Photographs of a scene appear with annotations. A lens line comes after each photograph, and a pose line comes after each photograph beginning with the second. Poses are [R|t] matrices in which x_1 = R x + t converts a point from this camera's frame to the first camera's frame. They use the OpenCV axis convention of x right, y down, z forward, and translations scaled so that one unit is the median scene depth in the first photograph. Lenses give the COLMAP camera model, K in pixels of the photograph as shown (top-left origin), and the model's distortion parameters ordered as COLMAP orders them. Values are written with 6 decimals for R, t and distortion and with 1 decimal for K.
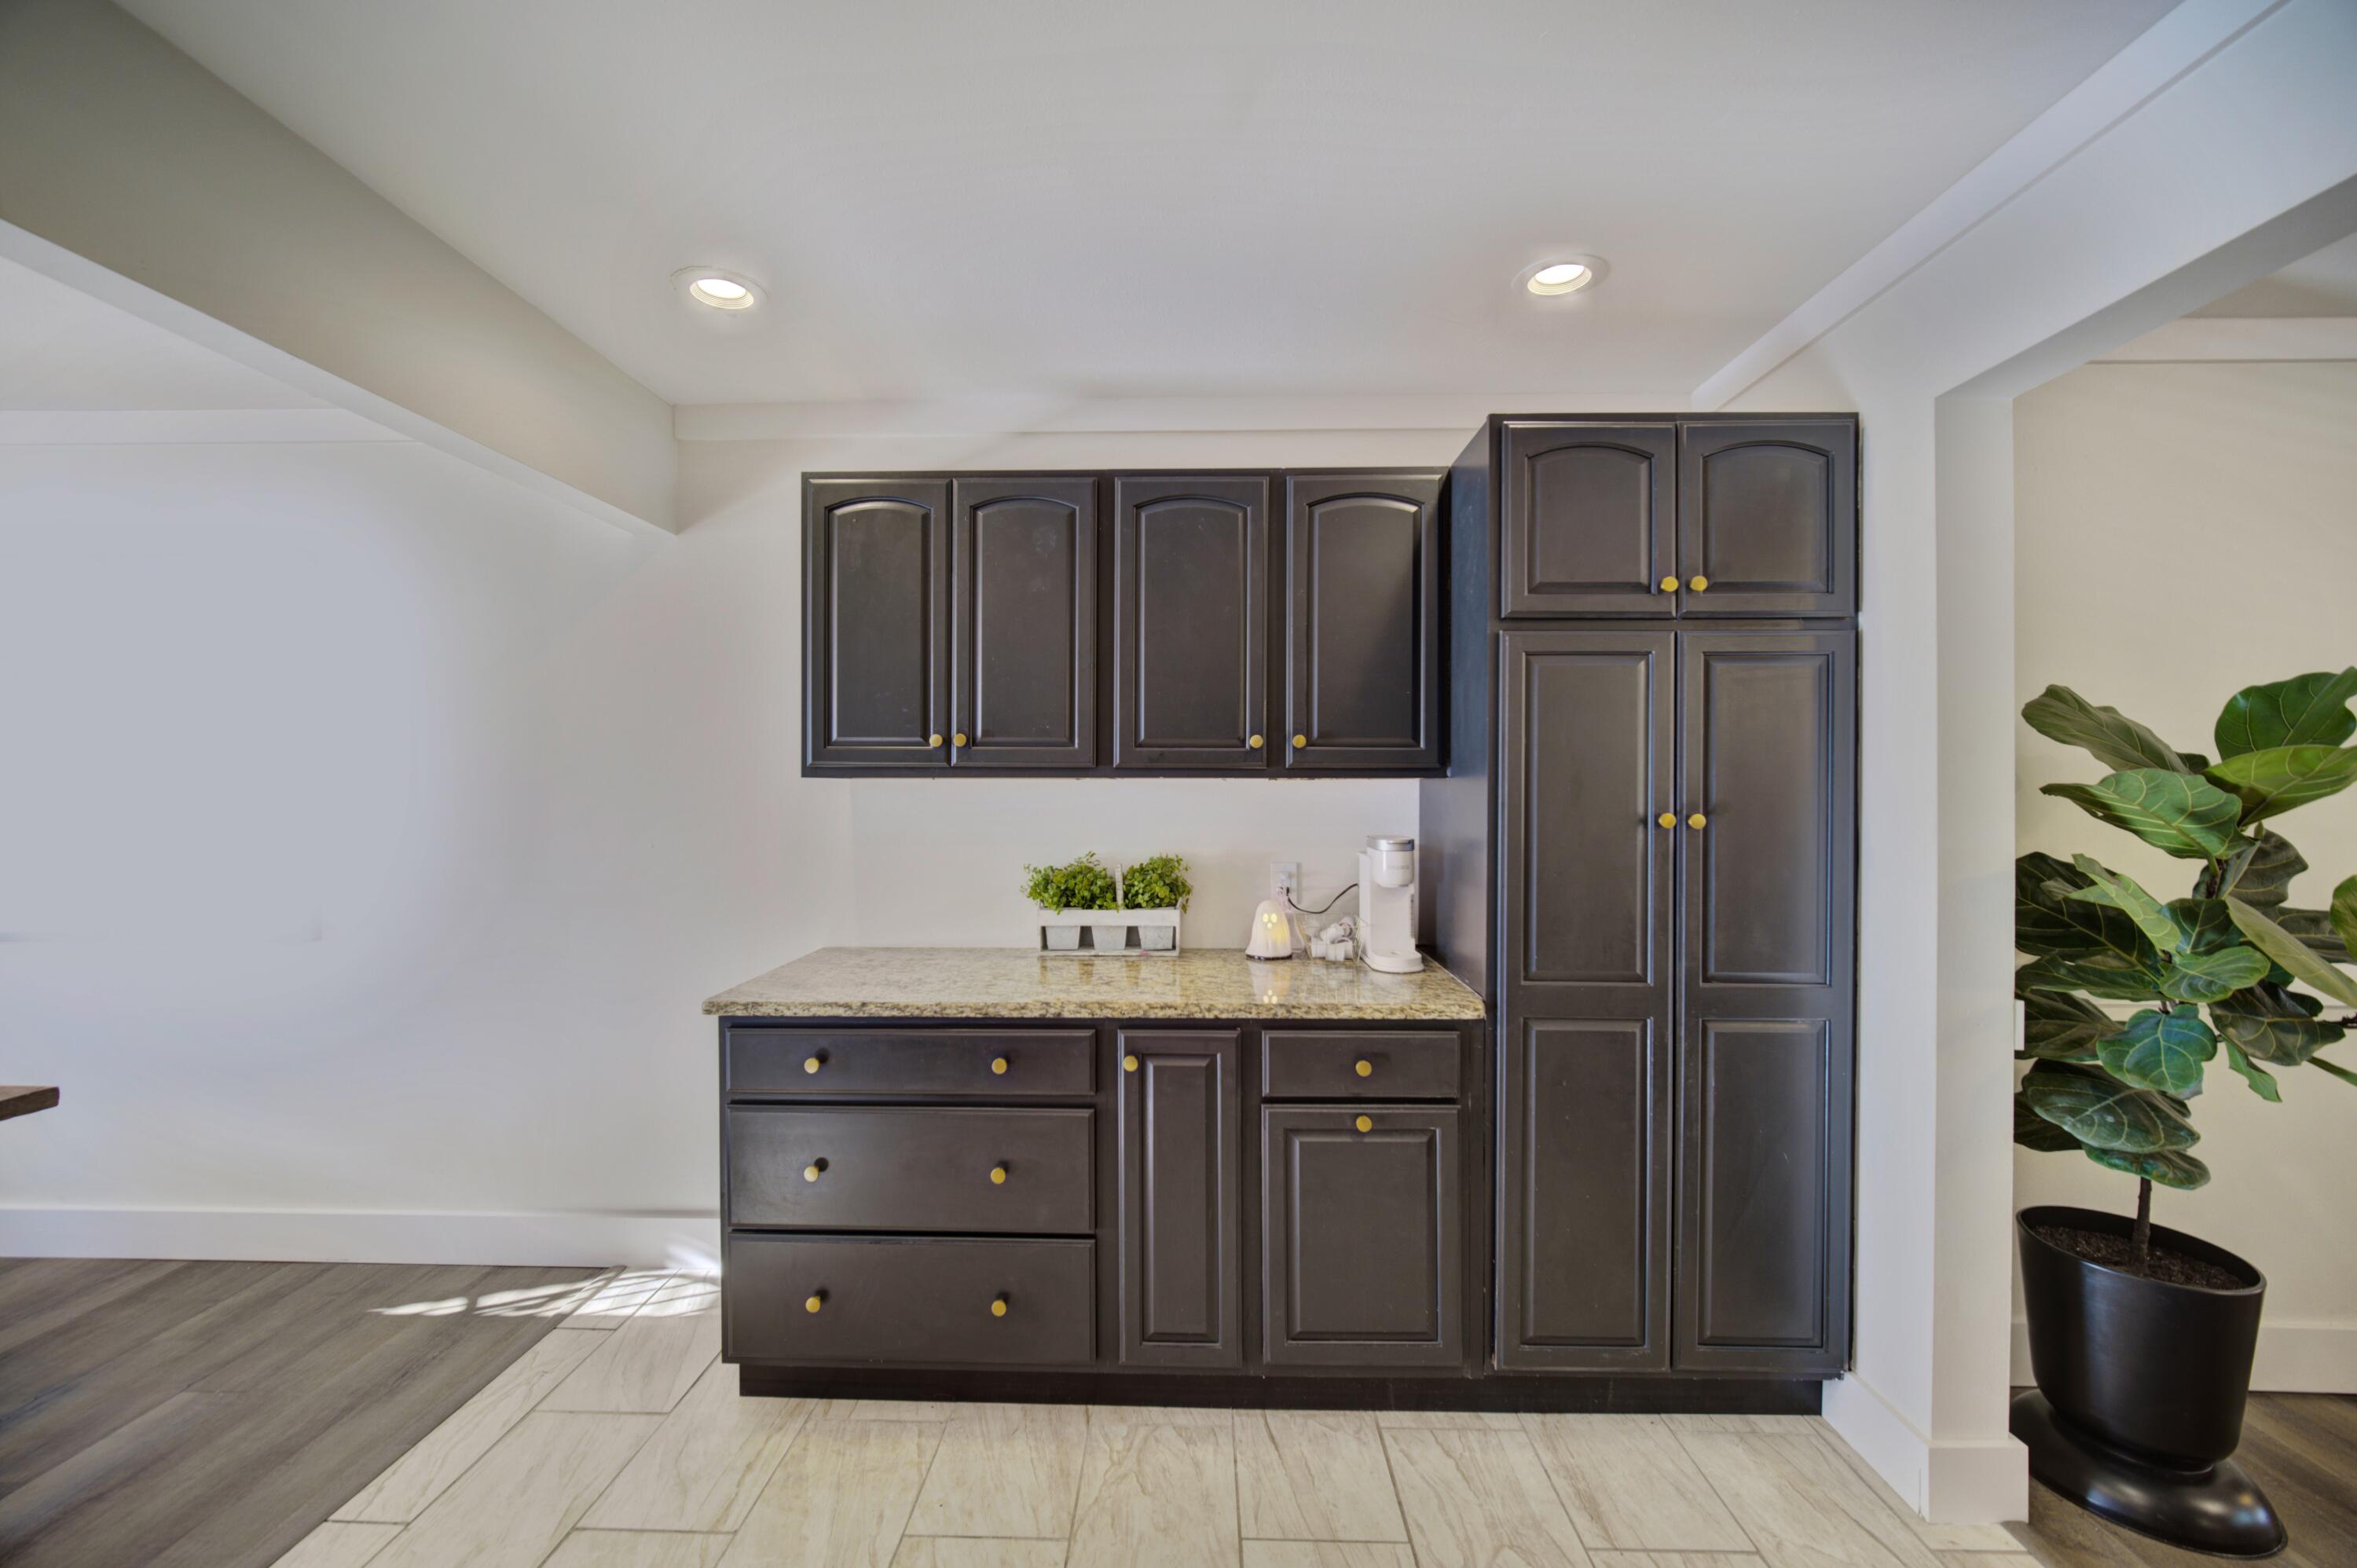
lens RADIAL K [[925.8, 0, 1169.6], [0, 925.8, 790.3], [0, 0, 1]] dist [-0.001319, 0.000343]
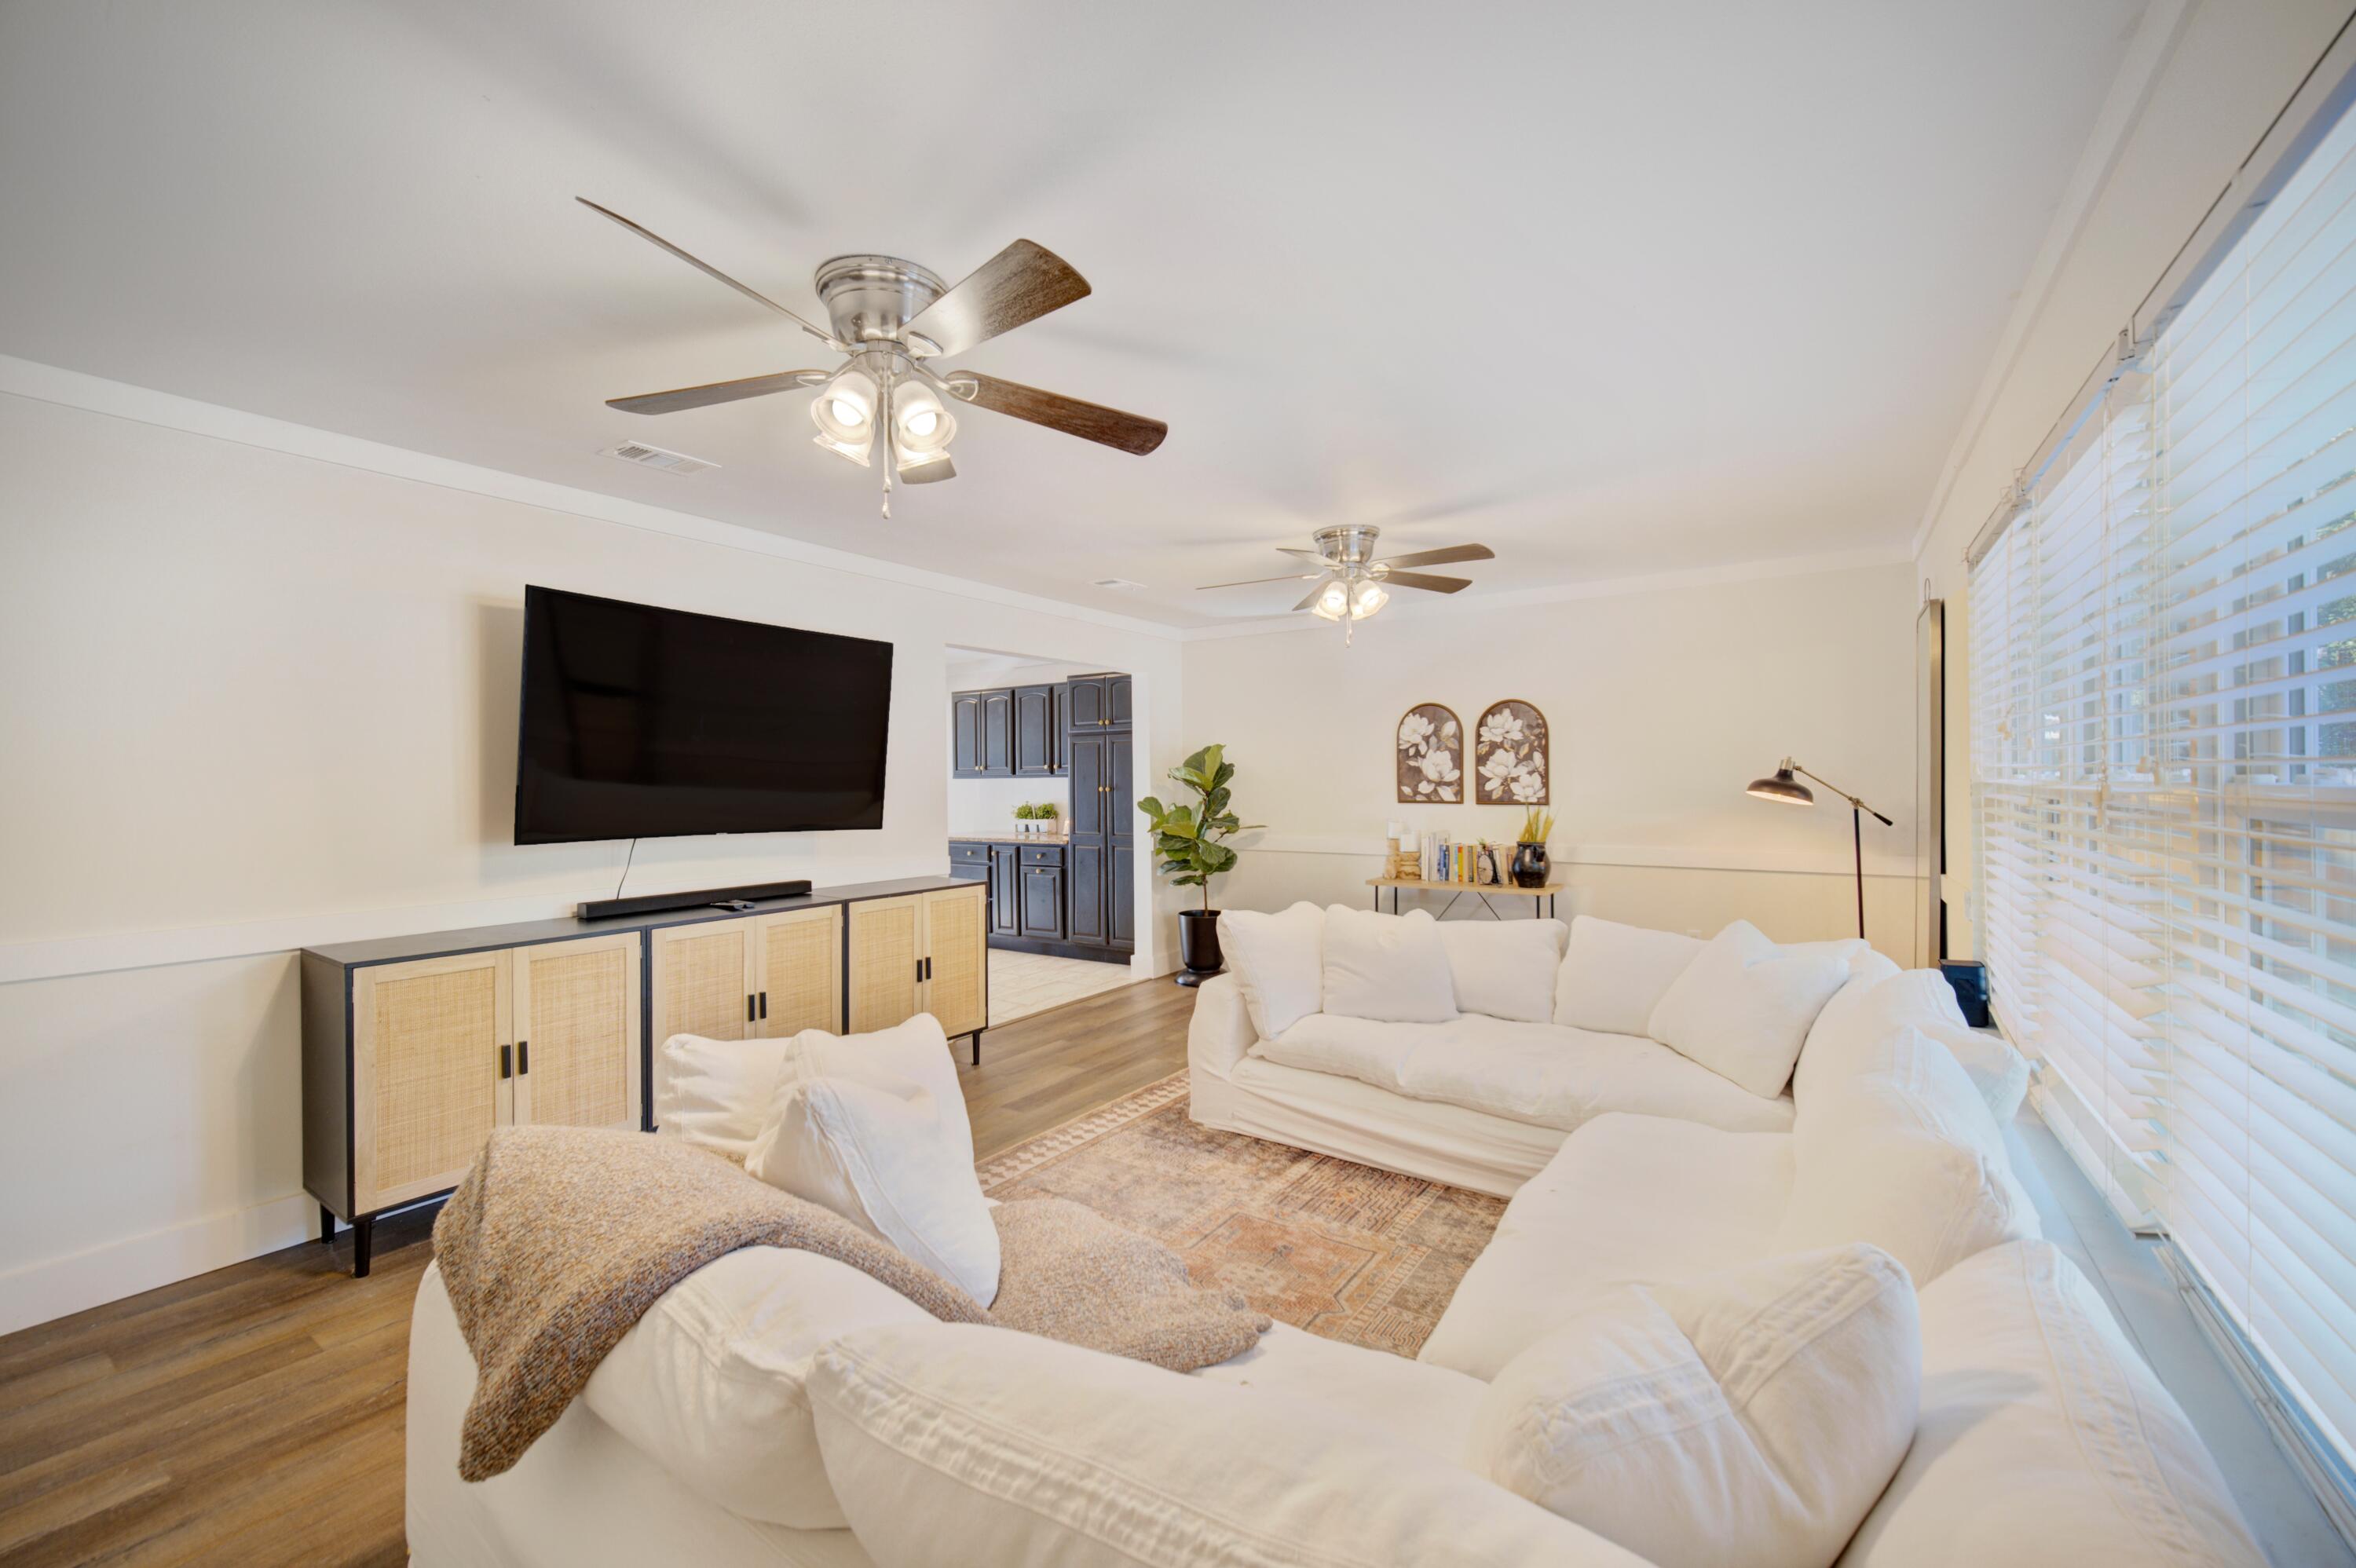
lens RADIAL K [[941.9, 0, 1178.0], [0, 941.9, 784.0], [0, 0, 1]] dist [-0.003691, -0.000041]
pose [[0.841939, -0.008046, -0.539513, 2.293783], [0.010292, 0.999946, 0.001148, 0.010200], [0.539475, -0.006519, 0.841976, -1.577233]]
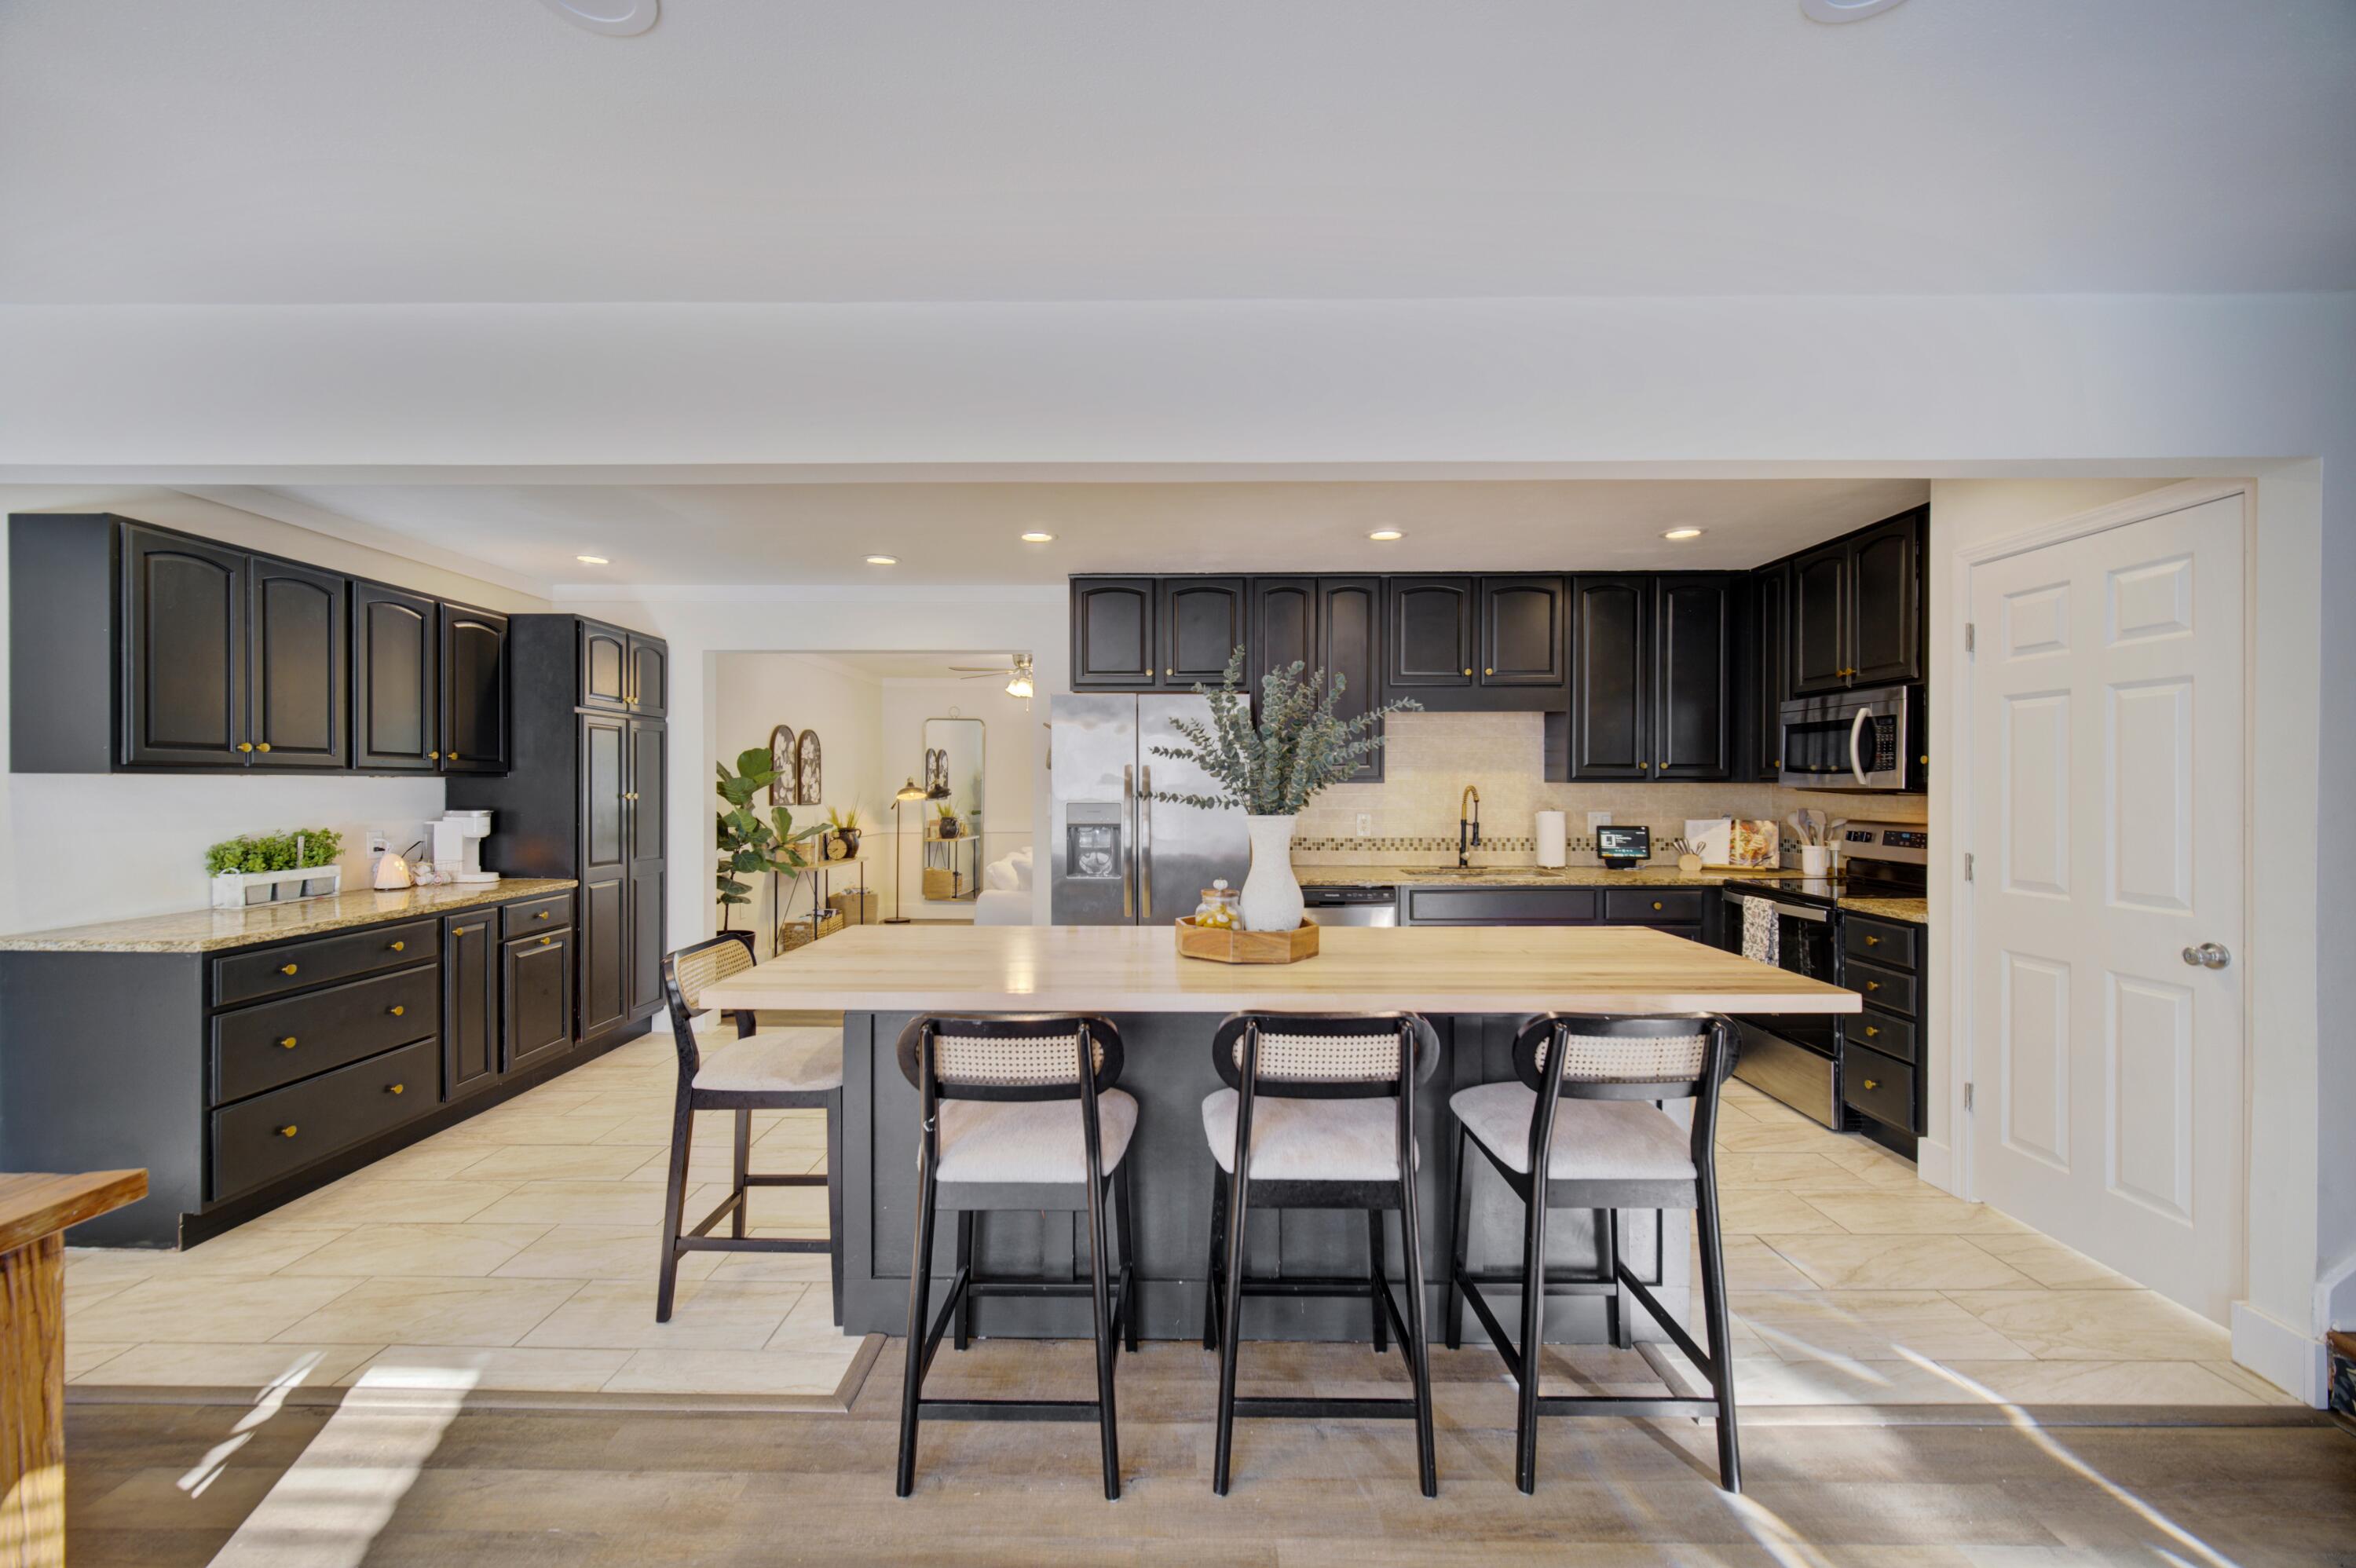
lens RADIAL K [[925.4, 0, 1169.2], [0, 925.4, 790.3], [0, 0, 1]] dist [-0.001319, 0.000343]
pose [[-0.016335, -0.007584, 0.999838, -1.625123], [0.000375, 0.999971, 0.007591, -0.000889], [-0.999867, 0.000499, -0.016331, -0.329403]]
